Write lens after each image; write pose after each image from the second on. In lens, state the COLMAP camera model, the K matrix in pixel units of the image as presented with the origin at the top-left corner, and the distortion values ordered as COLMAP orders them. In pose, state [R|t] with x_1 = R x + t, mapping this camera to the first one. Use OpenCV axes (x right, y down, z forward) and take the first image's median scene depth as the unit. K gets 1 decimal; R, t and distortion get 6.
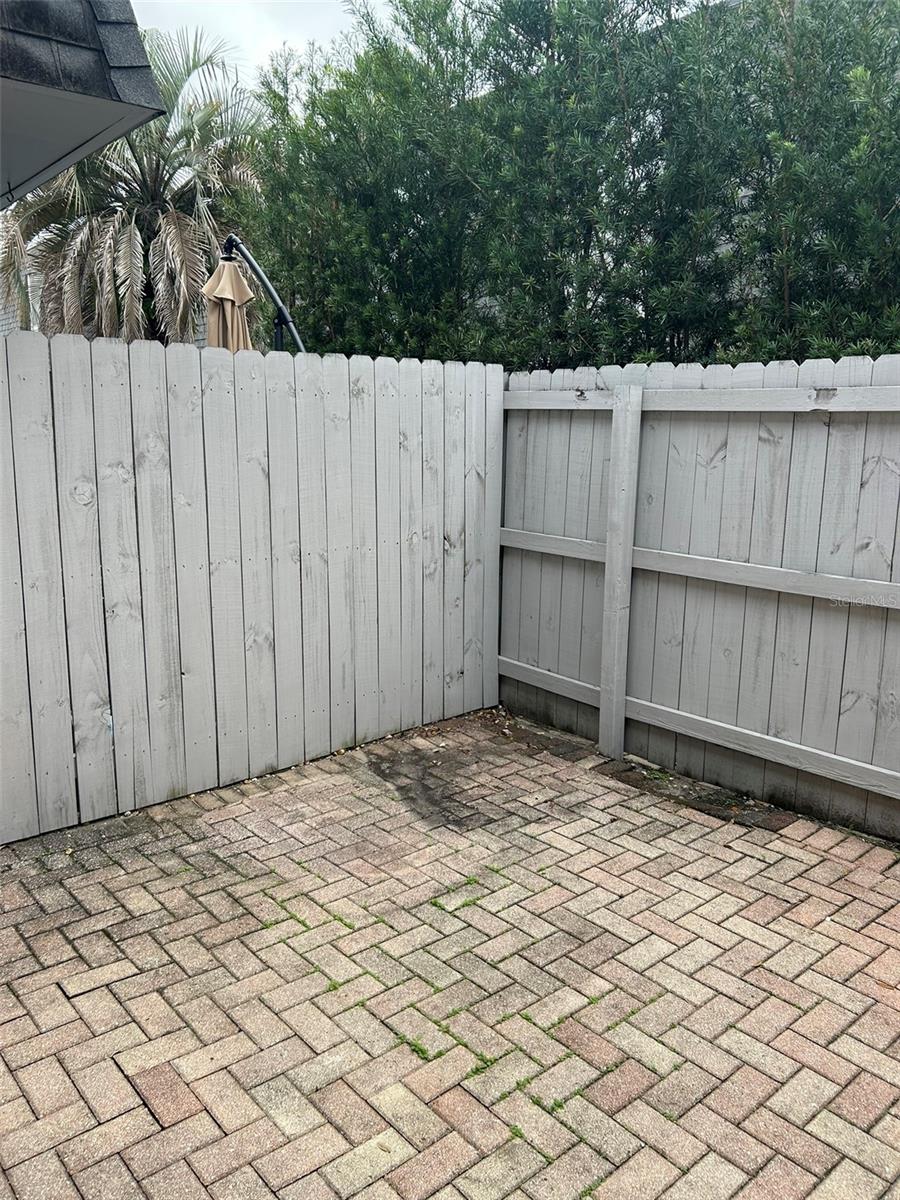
lens RADIAL K [[899.7, 0, 450.0], [0, 899.7, 600.0], [0, 0, 1]] dist [0.076617, -0.127860]
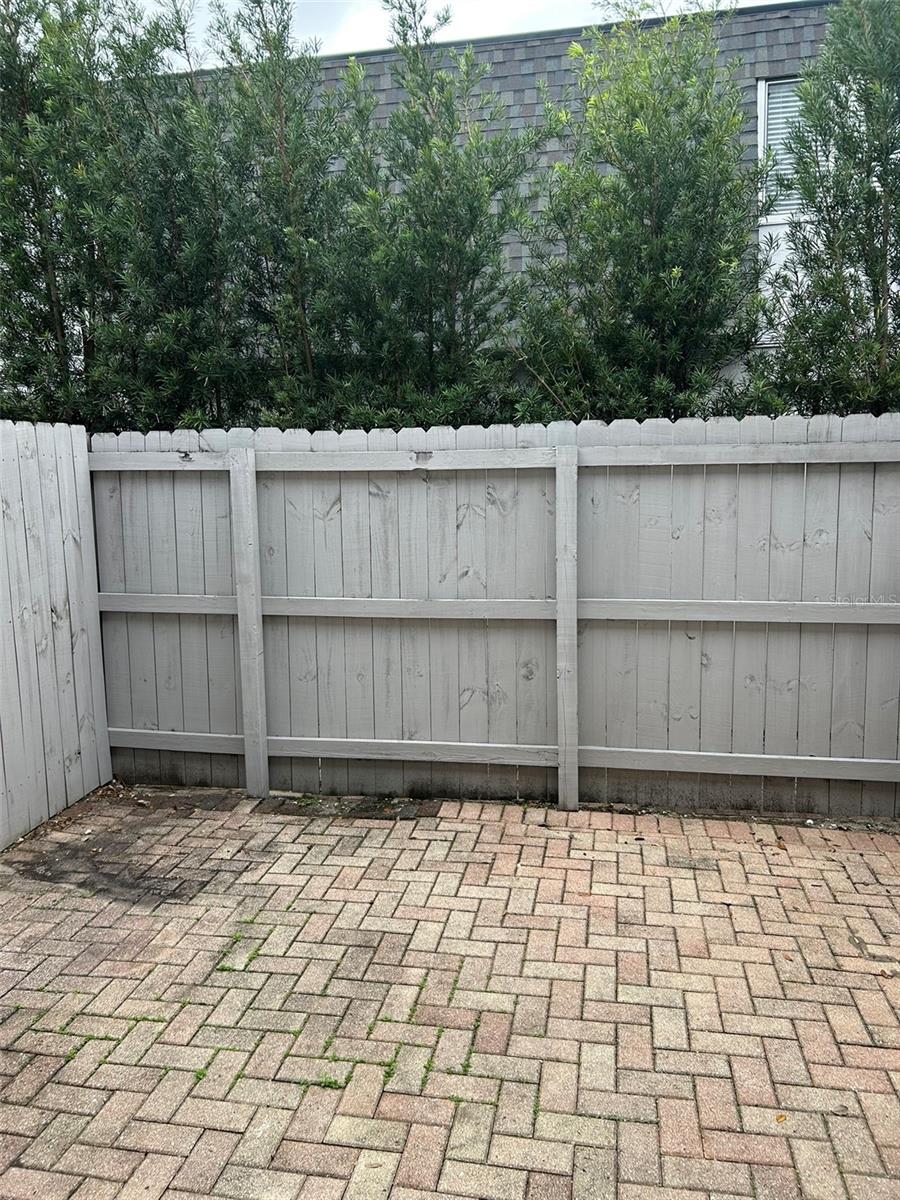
lens RADIAL K [[900.5, 0, 445.7], [0, 900.5, 595.7], [0, 0, 1]] dist [0.079331, -0.092692]
pose [[0.783149, -0.110875, 0.611870, -0.299721], [0.145471, 0.989338, -0.006917, -0.021113], [-0.604580, 0.094427, 0.790928, 0.017660]]
